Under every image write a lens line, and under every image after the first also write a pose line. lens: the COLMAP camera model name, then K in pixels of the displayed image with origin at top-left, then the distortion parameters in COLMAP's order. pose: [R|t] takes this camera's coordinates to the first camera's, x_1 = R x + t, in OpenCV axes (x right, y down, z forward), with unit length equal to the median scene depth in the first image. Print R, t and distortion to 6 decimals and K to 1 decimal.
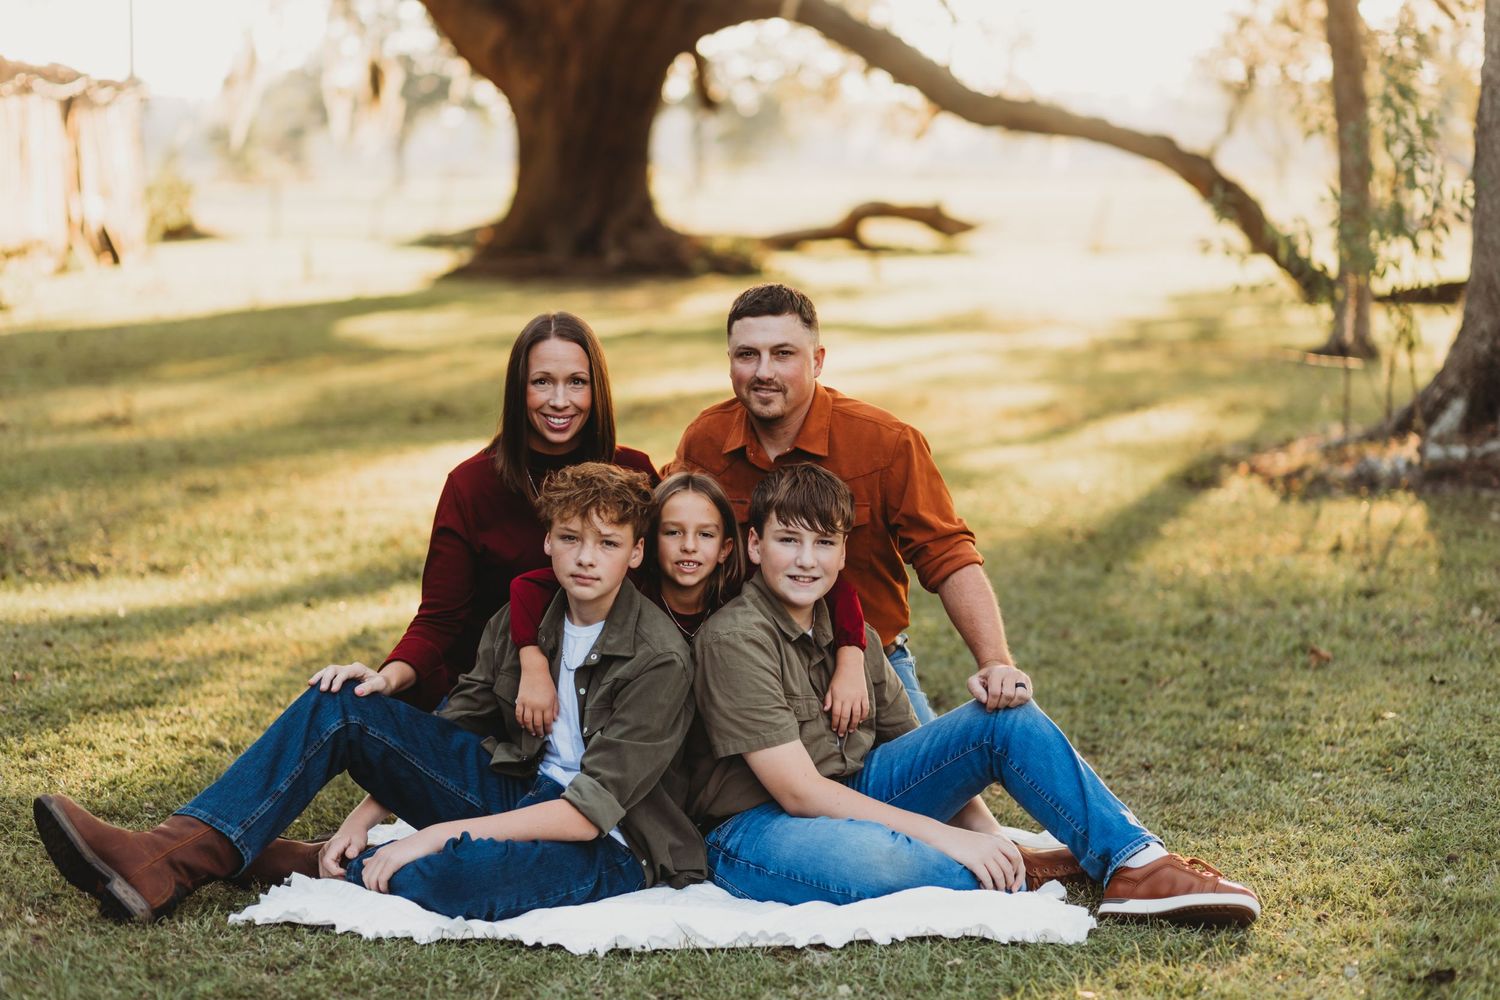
lens RADIAL K [[3671.1, 0, 750.0], [0, 3671.1, 500.0], [0, 0, 1]] dist [-0.050713, 0.073497]
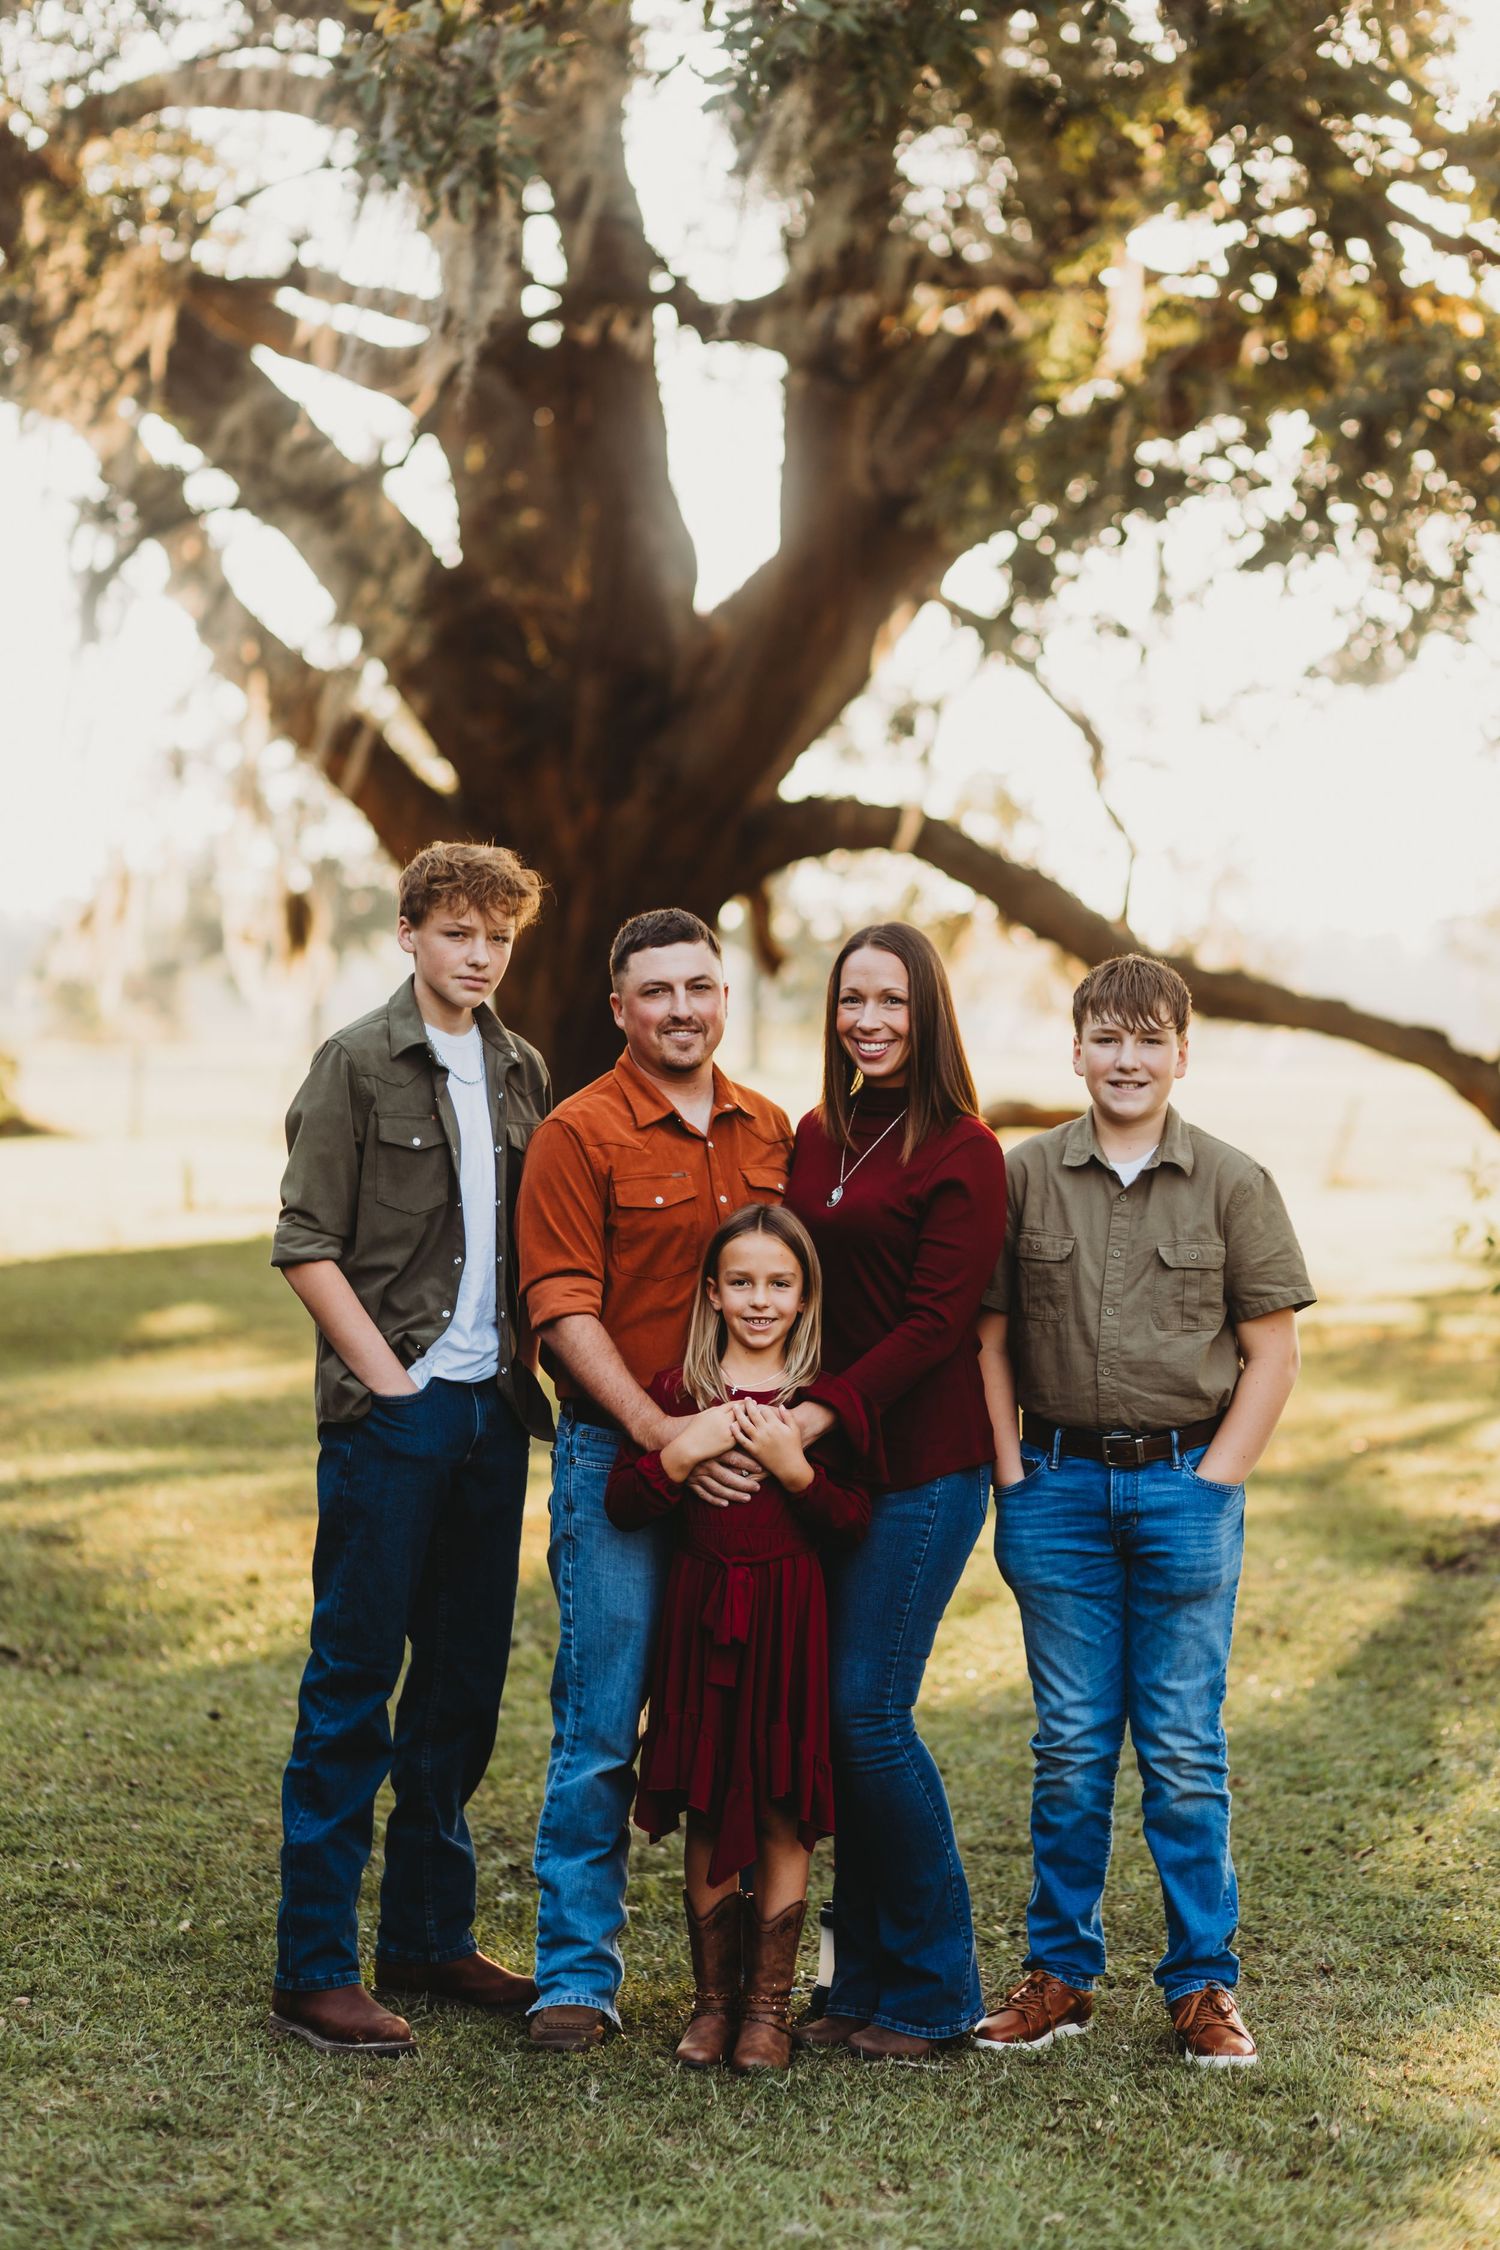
lens RADIAL K [[5506.7, 0, 750.0], [0, 5506.7, 1125.0], [0, 0, 1]] dist [-0.050713, 0.073497]
pose [[0.999612, 0.023448, -0.015051, 0.002357], [-0.024468, 0.997133, -0.071606, -0.024013], [0.013329, 0.071946, 0.997319, -0.209285]]
